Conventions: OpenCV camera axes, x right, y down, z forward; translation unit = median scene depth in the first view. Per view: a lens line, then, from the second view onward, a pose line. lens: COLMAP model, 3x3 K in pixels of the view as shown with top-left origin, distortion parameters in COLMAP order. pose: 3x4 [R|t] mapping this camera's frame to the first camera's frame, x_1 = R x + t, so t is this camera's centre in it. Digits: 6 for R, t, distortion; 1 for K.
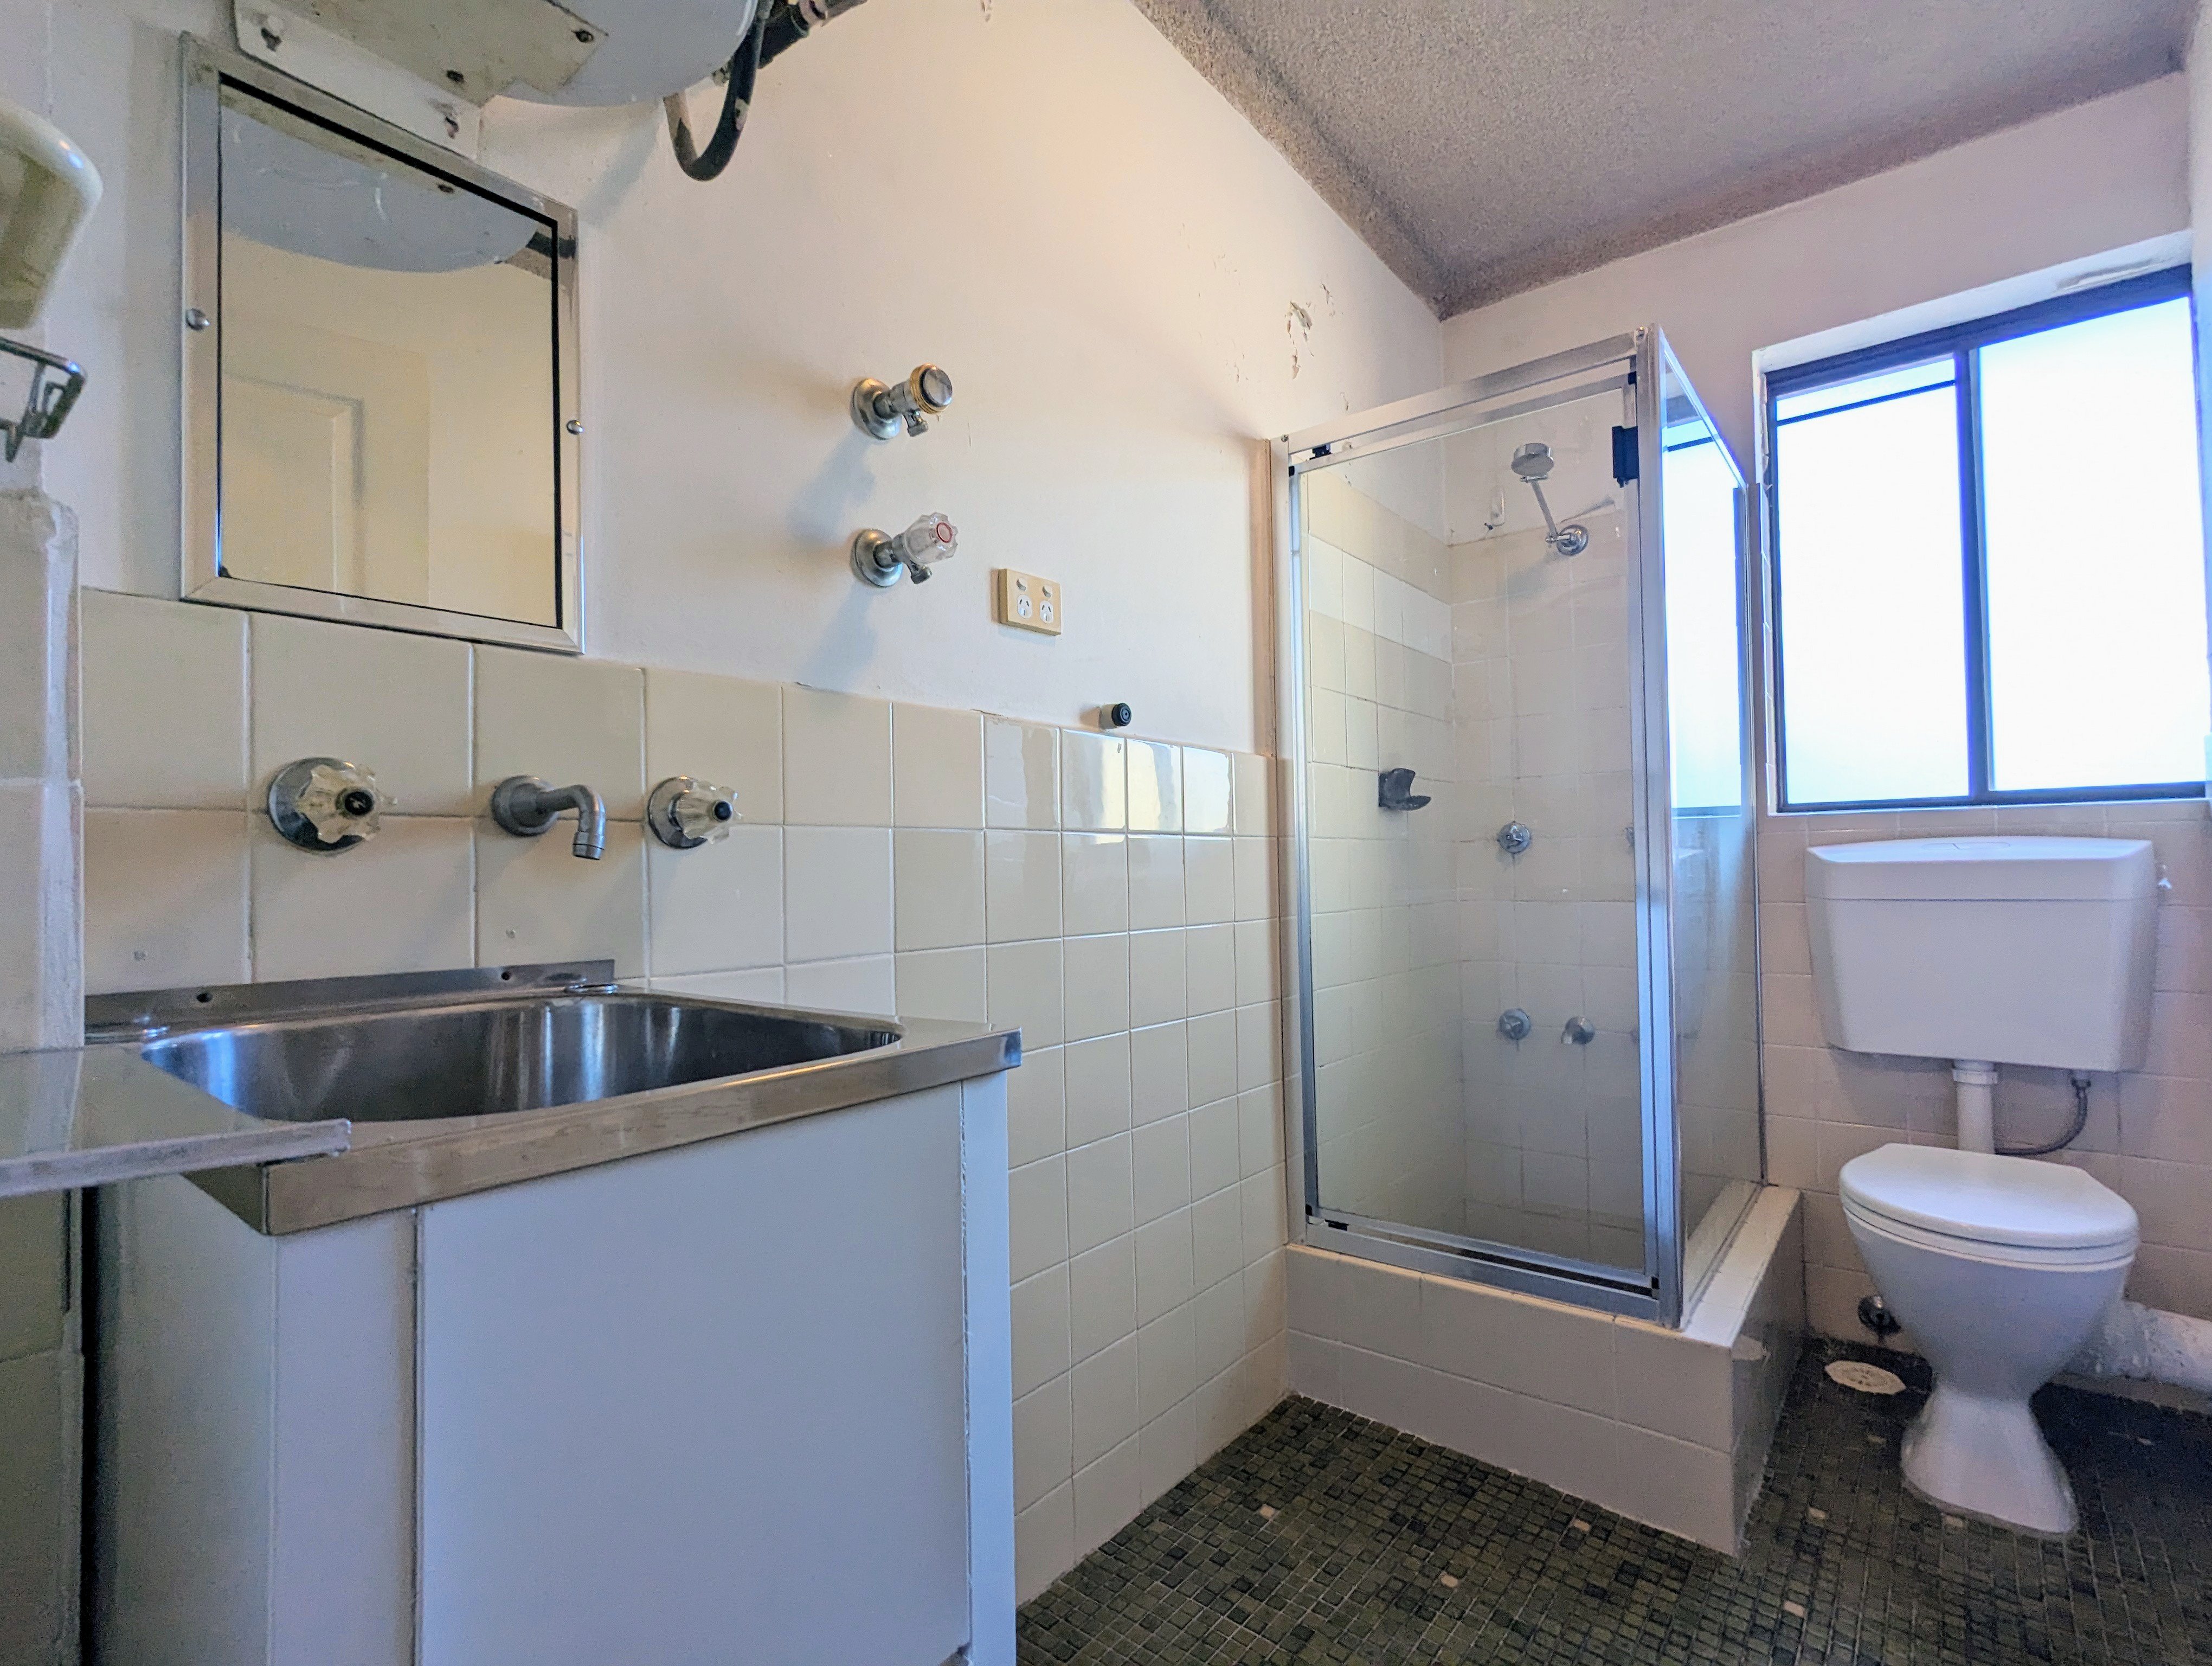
lens RADIAL K [[1038.3, 0, 1106.0], [0, 1038.3, 833.0], [0, 0, 1]] dist [0.003791, -0.000541]
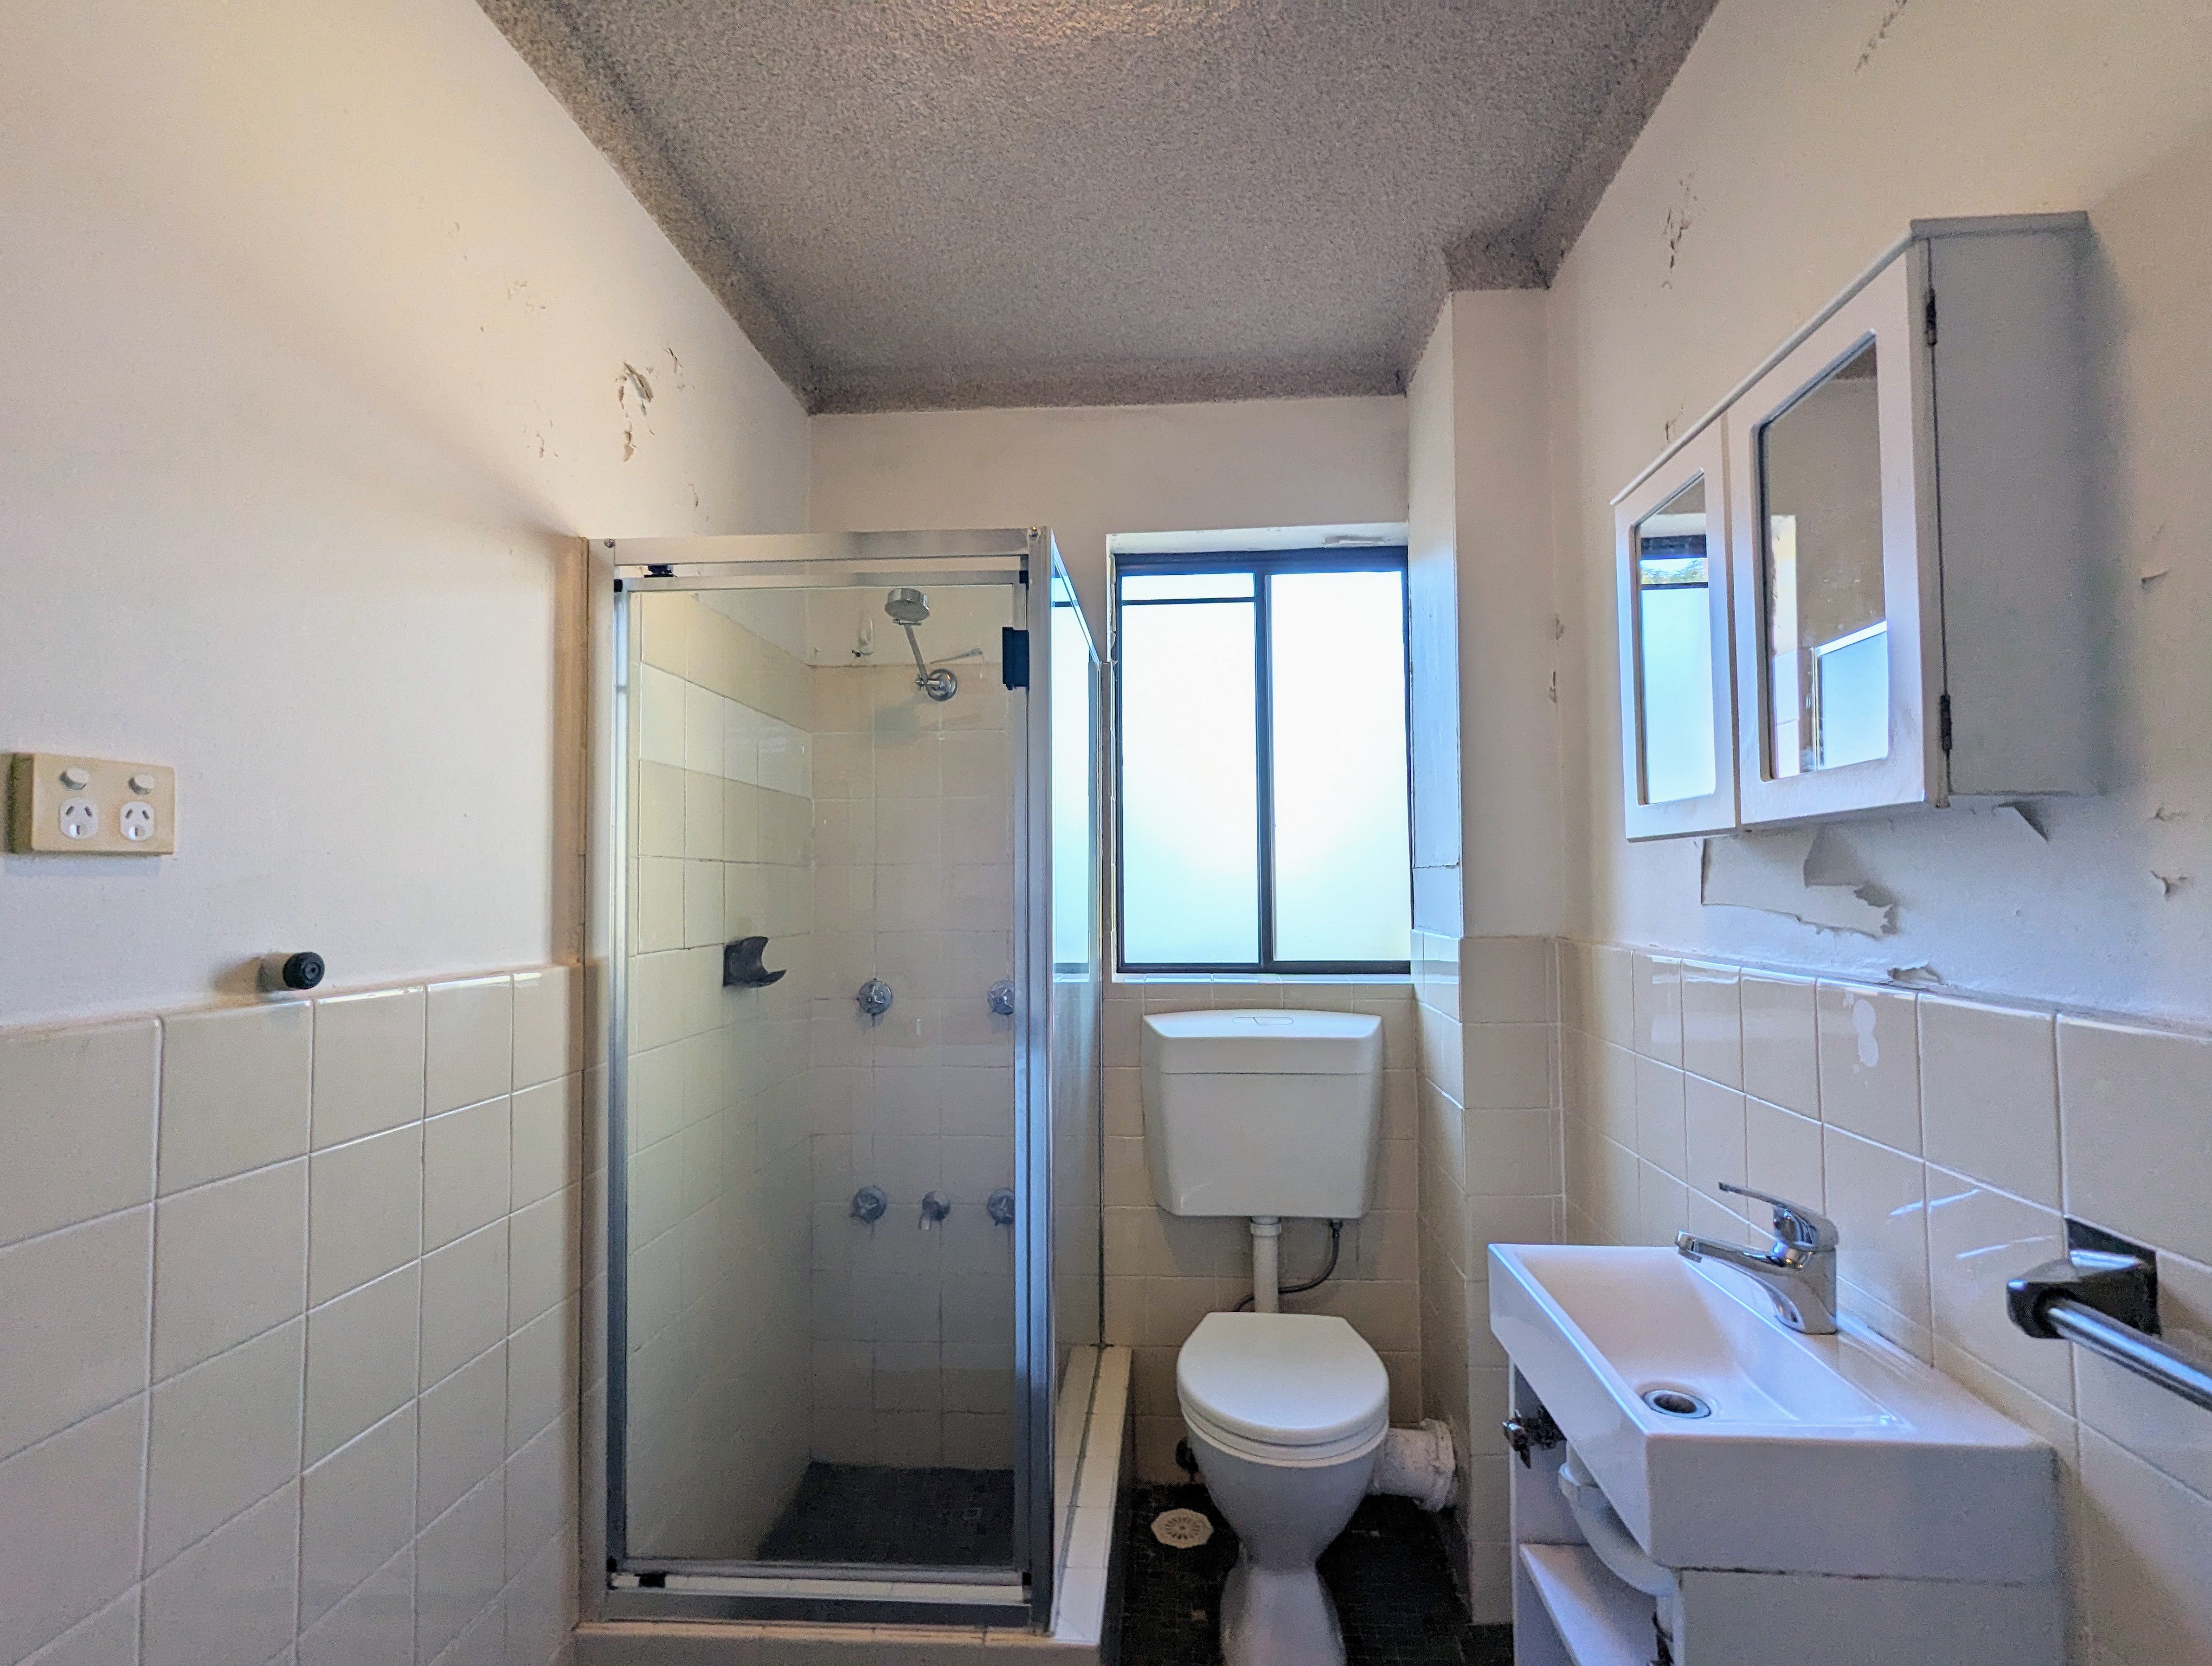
lens RADIAL K [[1051.4, 0, 1106.0], [0, 1051.4, 833.0], [0, 0, 1]] dist [-0.000400, 0.000044]
pose [[0.820030, 0.032572, 0.571392, 0.036704], [-0.016889, 0.999322, -0.032727, -0.144989], [-0.572071, 0.017187, 0.820024, 0.163025]]
